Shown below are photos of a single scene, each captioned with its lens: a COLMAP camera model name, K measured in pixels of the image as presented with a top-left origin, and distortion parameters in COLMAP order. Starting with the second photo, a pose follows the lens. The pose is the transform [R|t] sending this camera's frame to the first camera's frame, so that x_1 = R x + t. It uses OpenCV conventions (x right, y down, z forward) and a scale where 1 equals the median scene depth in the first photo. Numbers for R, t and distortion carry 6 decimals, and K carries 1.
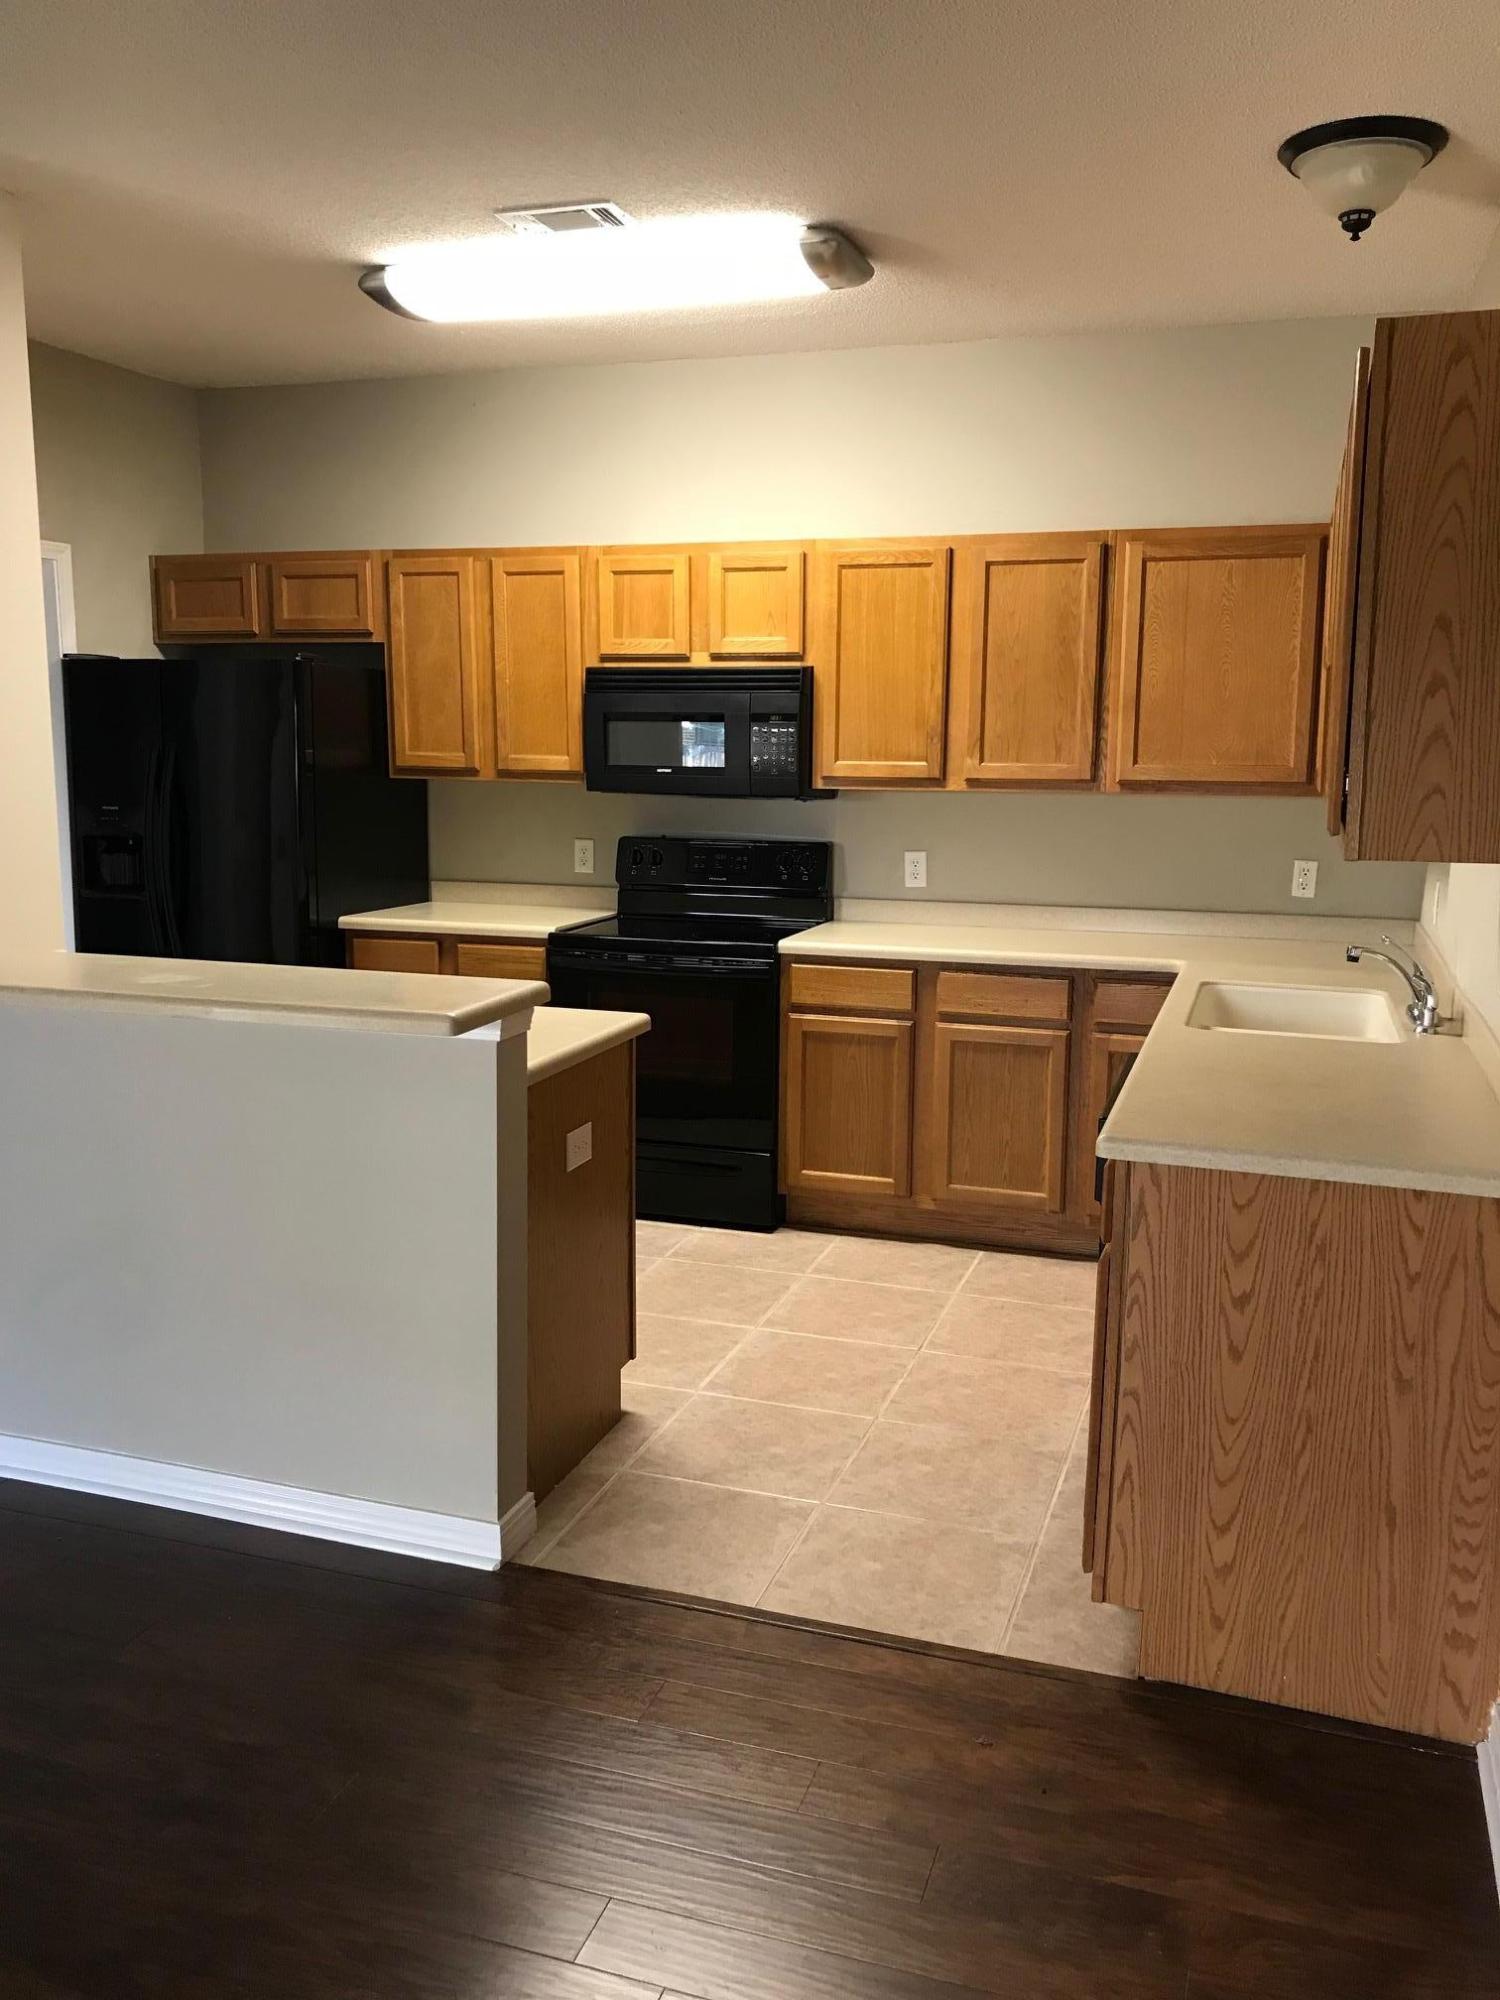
lens RADIAL K [[1631.5, 0, 761.8], [0, 1631.5, 997.9], [0, 0, 1]] dist [0.012413, -0.031879]
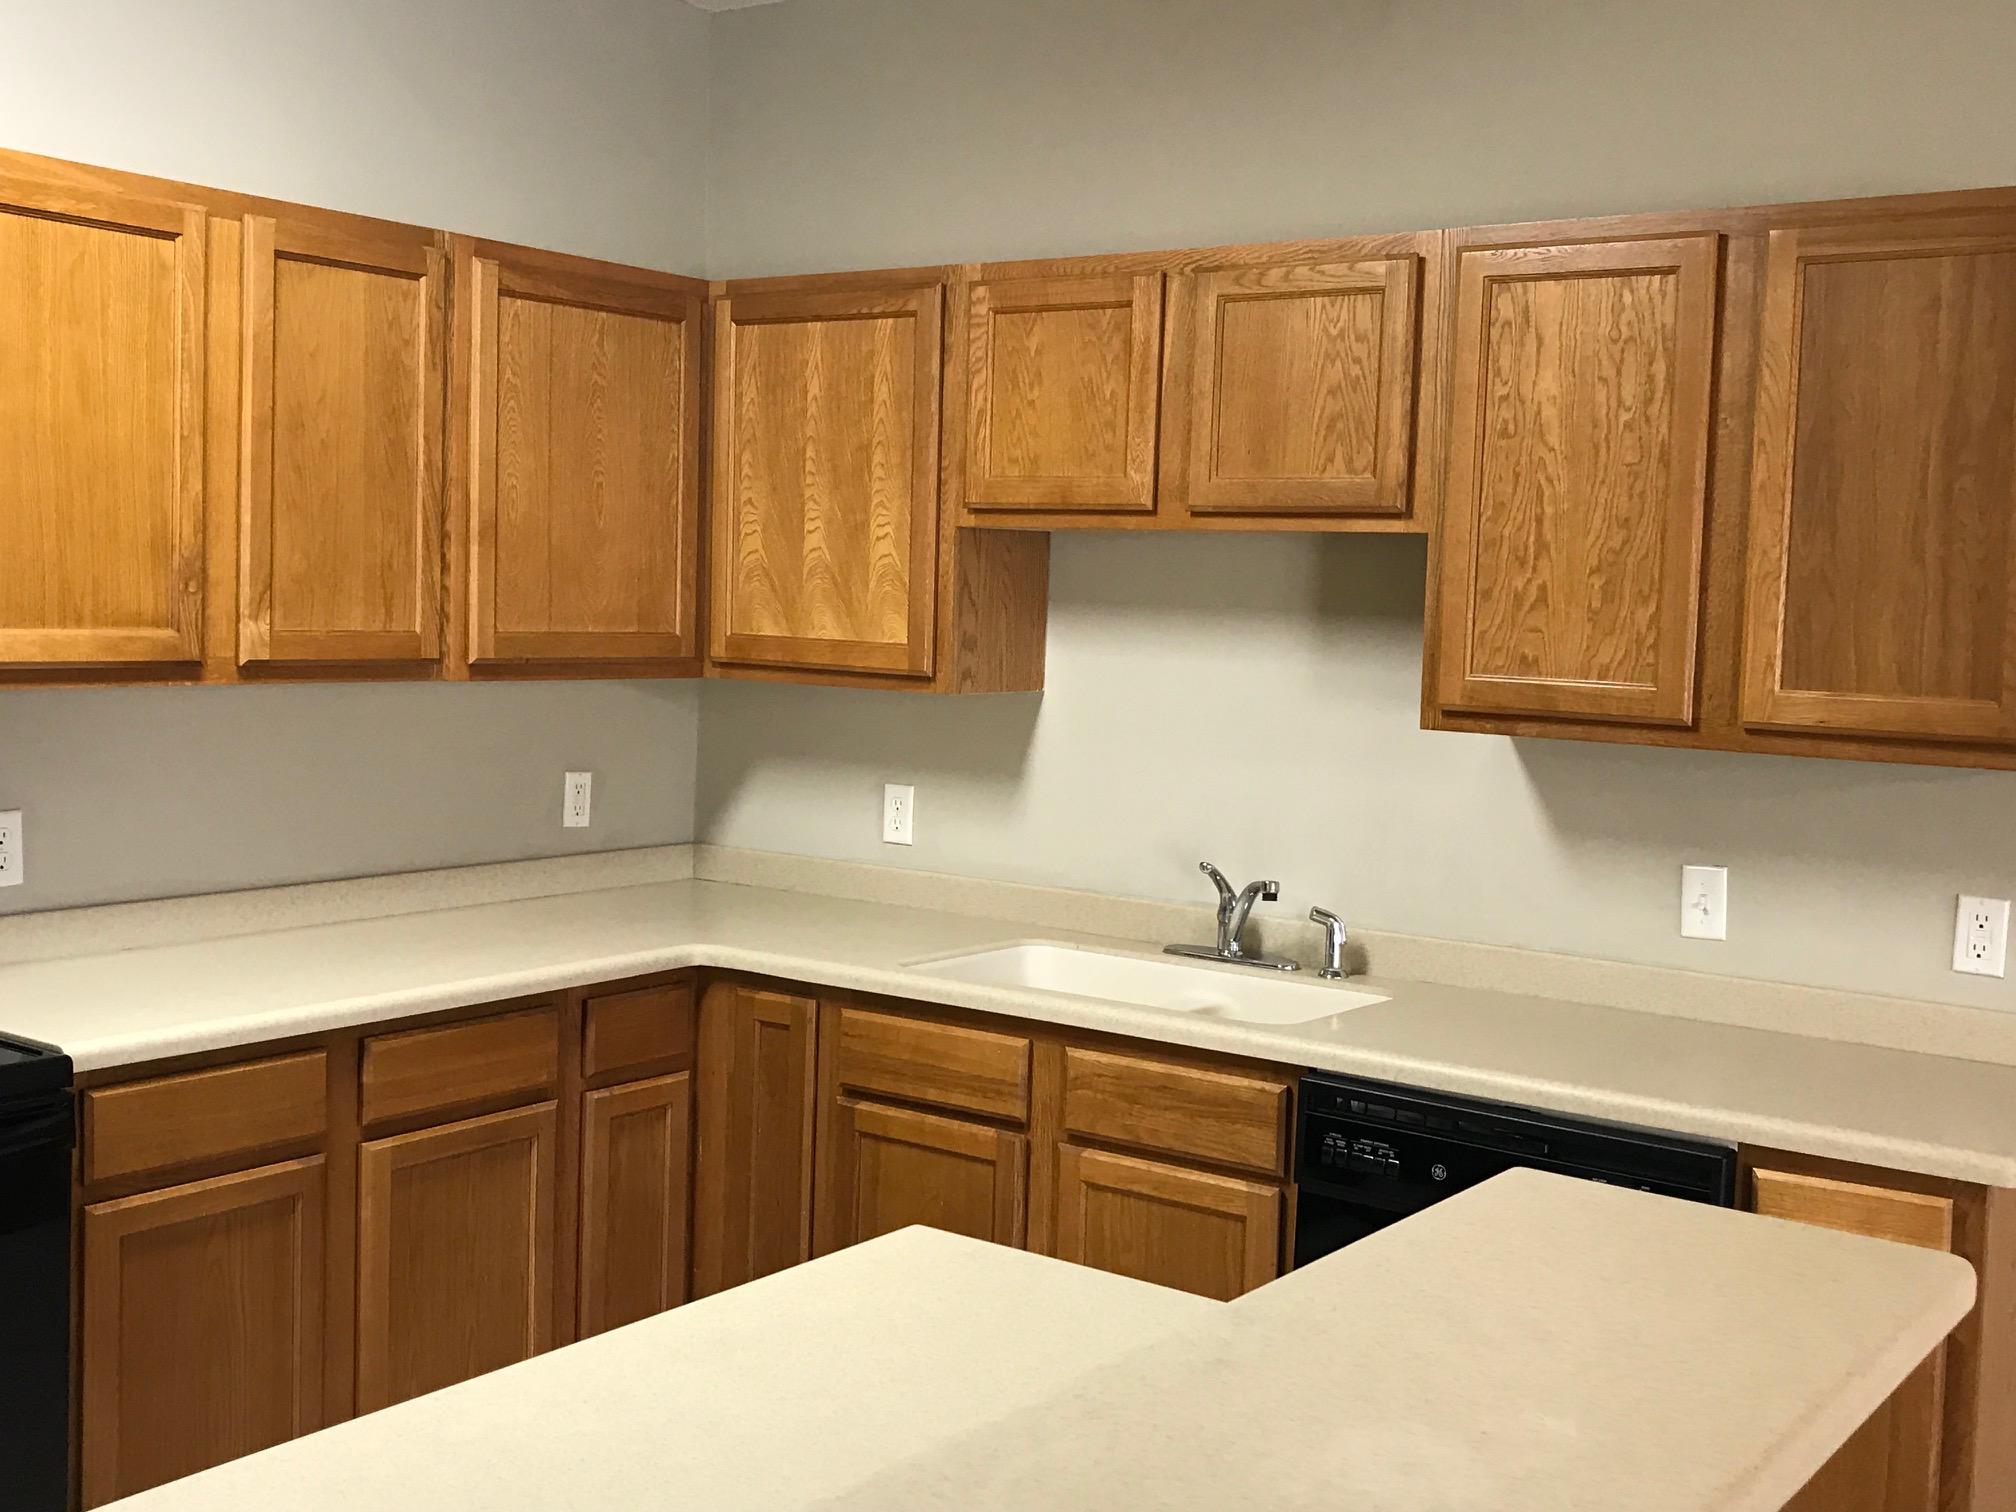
lens RADIAL K [[2243.2, 0, 1021.2], [0, 2243.2, 764.8], [0, 0, 1]] dist [0.032369, 0.000000]
pose [[0.304261, -0.074684, 0.949657, -0.437640], [0.112051, 0.992807, 0.042177, -0.097581], [-0.945976, 0.093577, 0.310441, 0.513141]]
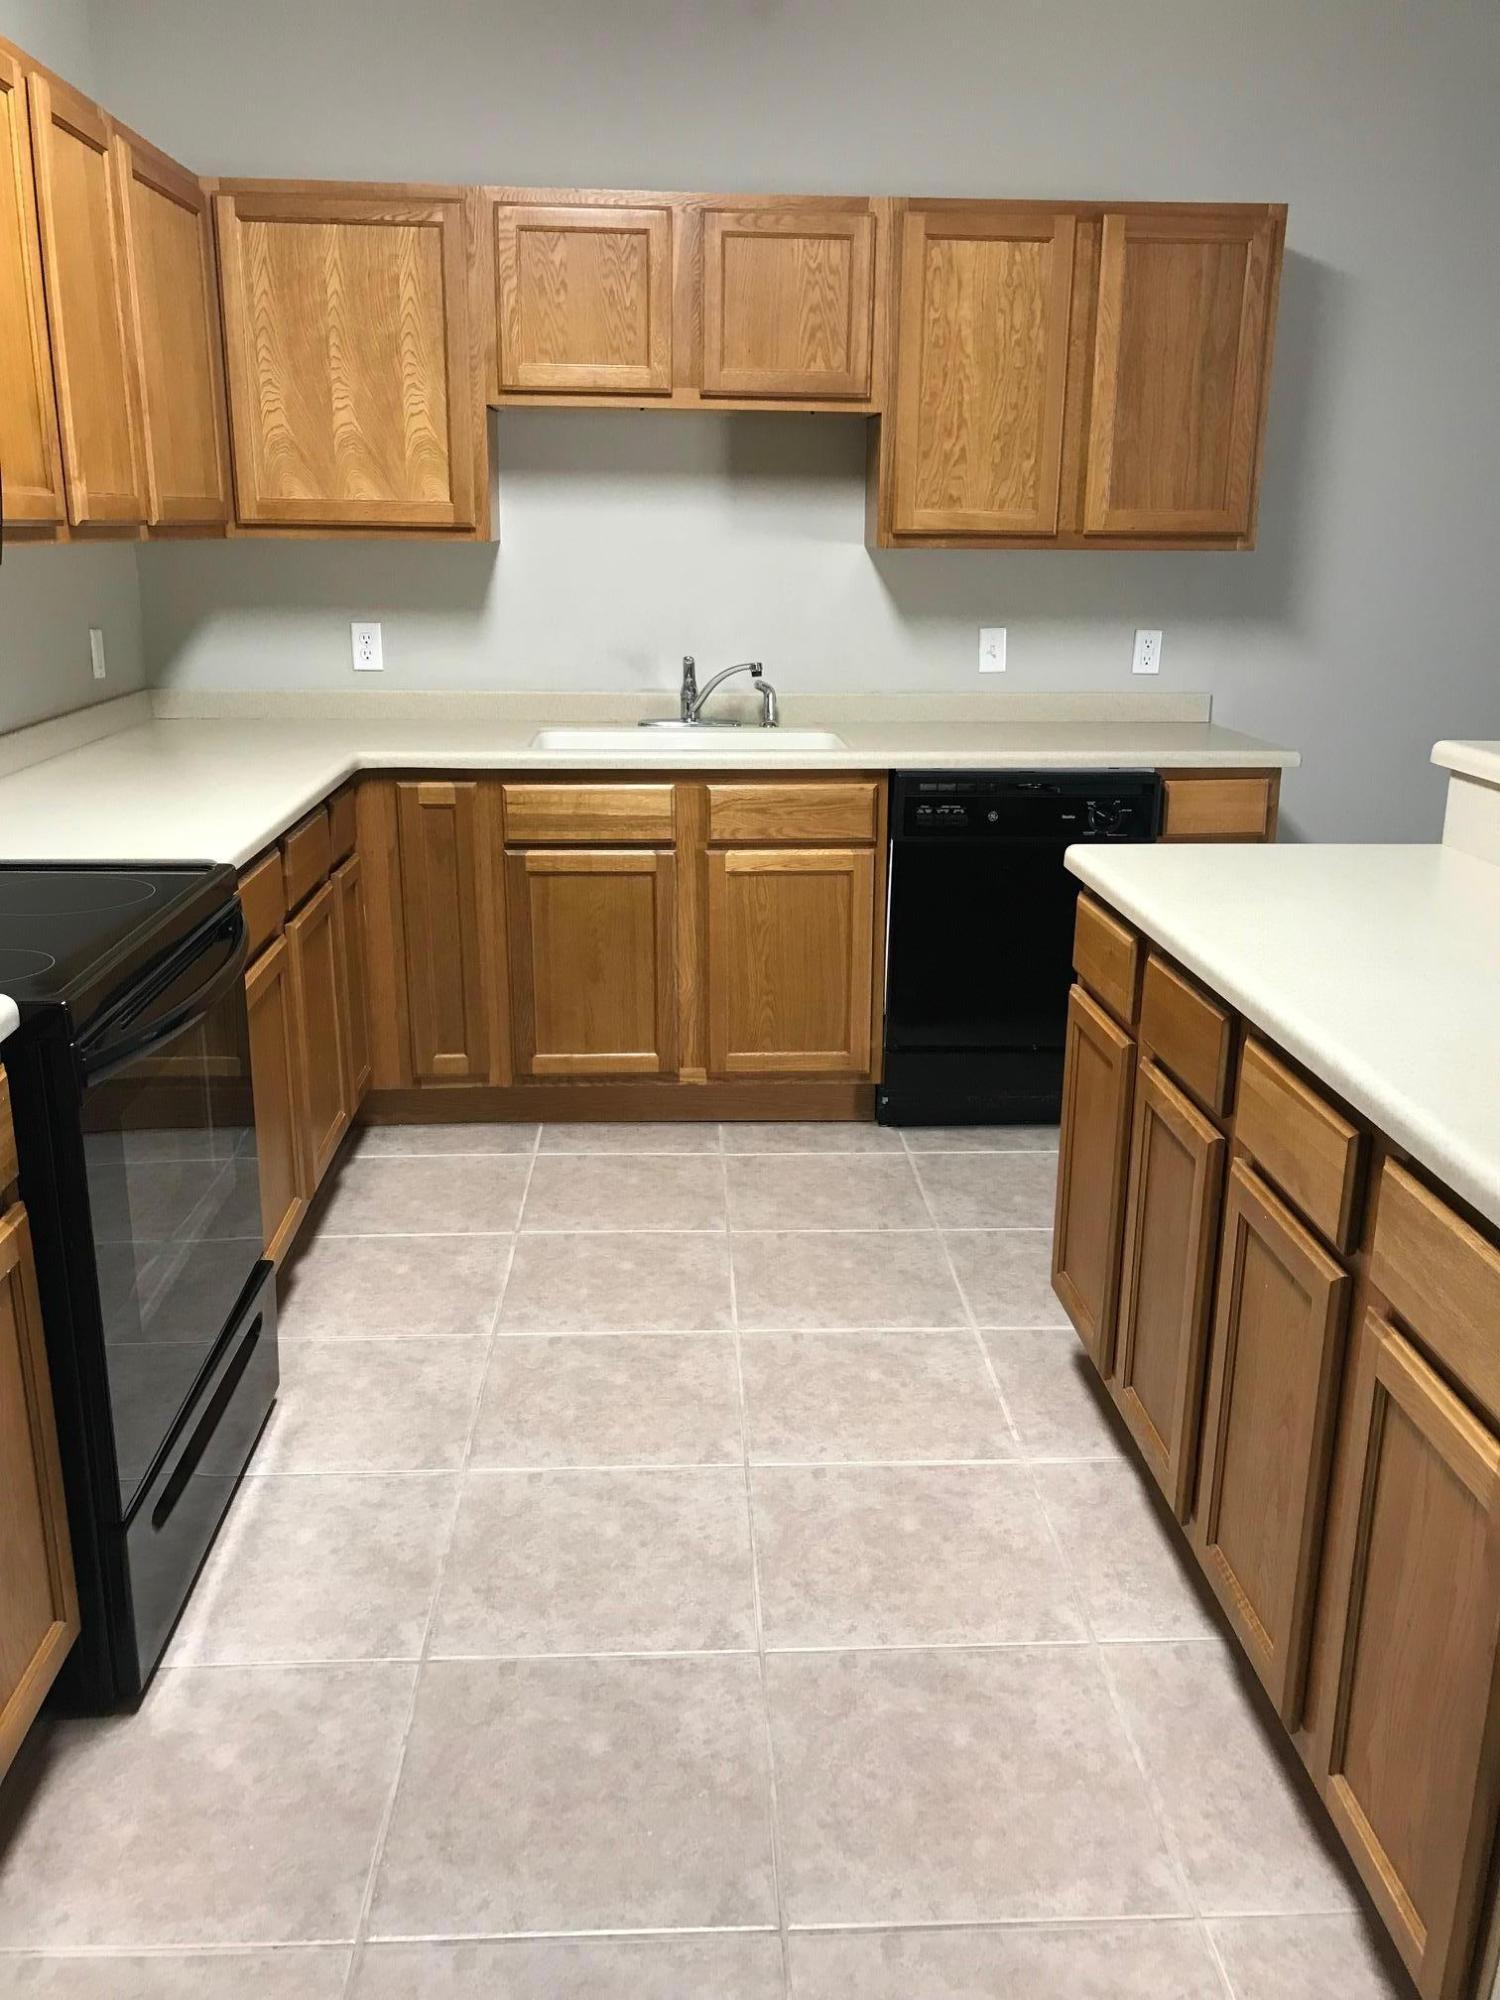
lens RADIAL K [[1631.5, 0, 757.4], [0, 1631.5, 985.4], [0, 0, 1]] dist [0.012413, -0.031879]
pose [[-0.385973, -0.264580, 0.883755, -0.455624], [0.122734, 0.934745, 0.333448, -0.132189], [-0.914309, 0.237169, -0.328314, 0.916886]]
